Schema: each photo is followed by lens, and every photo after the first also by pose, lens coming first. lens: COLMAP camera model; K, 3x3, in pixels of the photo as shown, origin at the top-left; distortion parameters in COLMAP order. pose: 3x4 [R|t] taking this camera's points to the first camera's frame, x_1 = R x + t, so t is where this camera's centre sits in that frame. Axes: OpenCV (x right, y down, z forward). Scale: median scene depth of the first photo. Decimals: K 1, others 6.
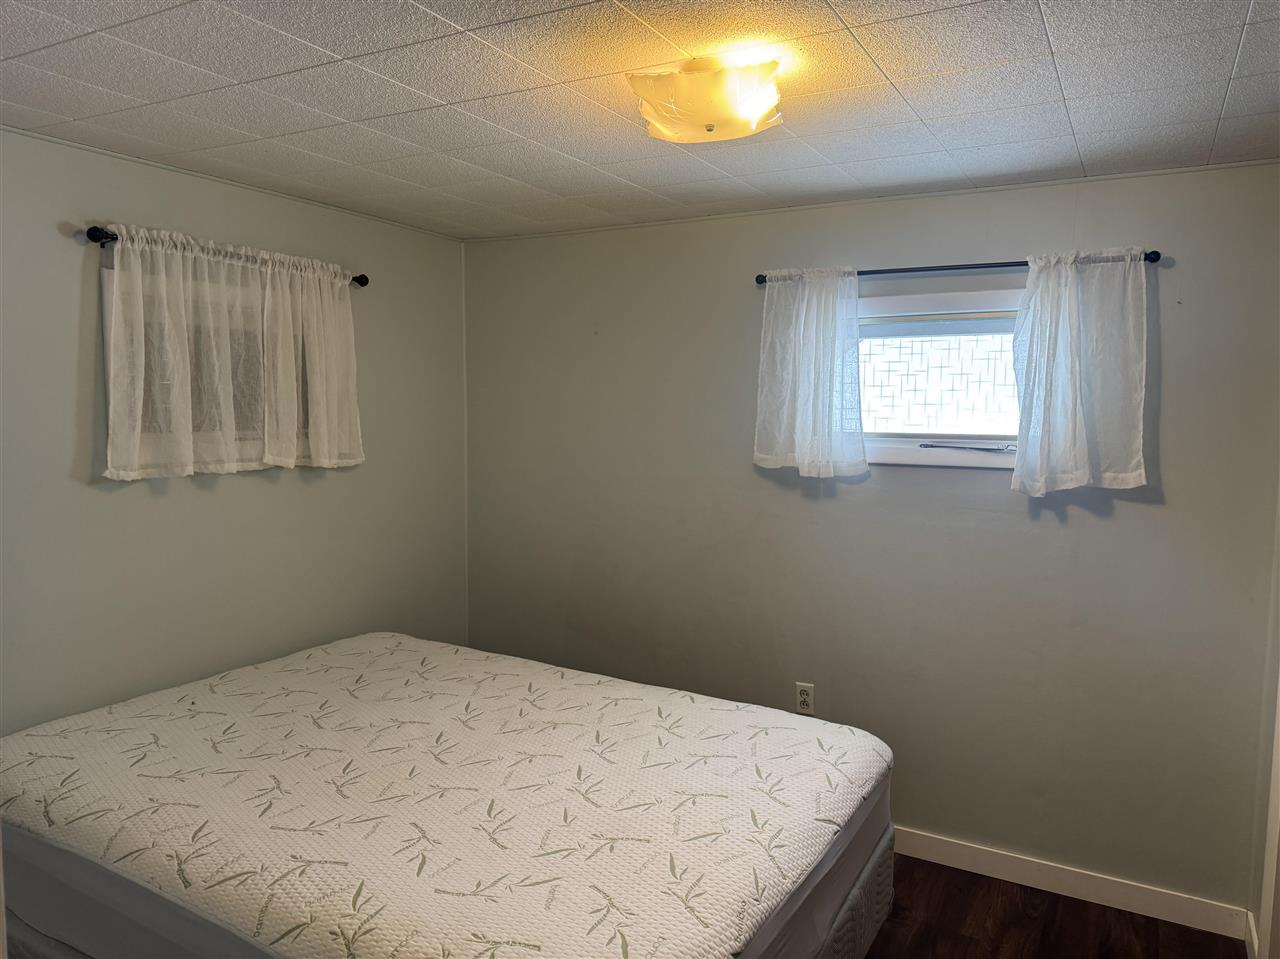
lens RADIAL K [[909.1, 0, 641.3], [0, 909.1, 478.2], [0, 0, 1]] dist [0.032102, -0.046578]
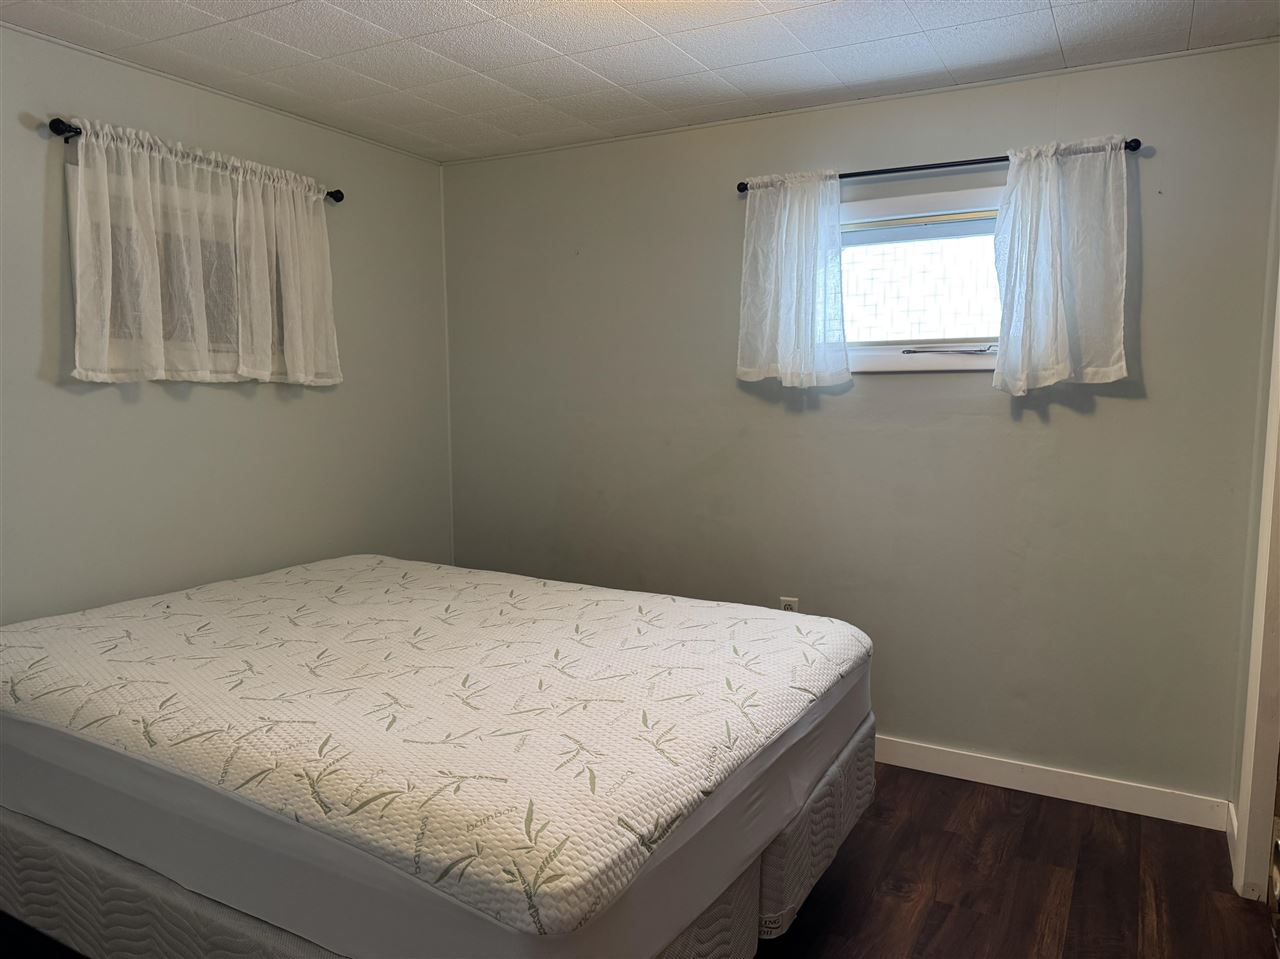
lens RADIAL K [[909.1, 0, 651.9], [0, 909.1, 491.2], [0, 0, 1]] dist [0.032102, -0.046578]
pose [[0.999886, -0.010374, 0.010967, 0.022366], [0.010165, 0.999769, 0.018962, 0.104791], [-0.011162, -0.018849, 0.999760, 0.008237]]
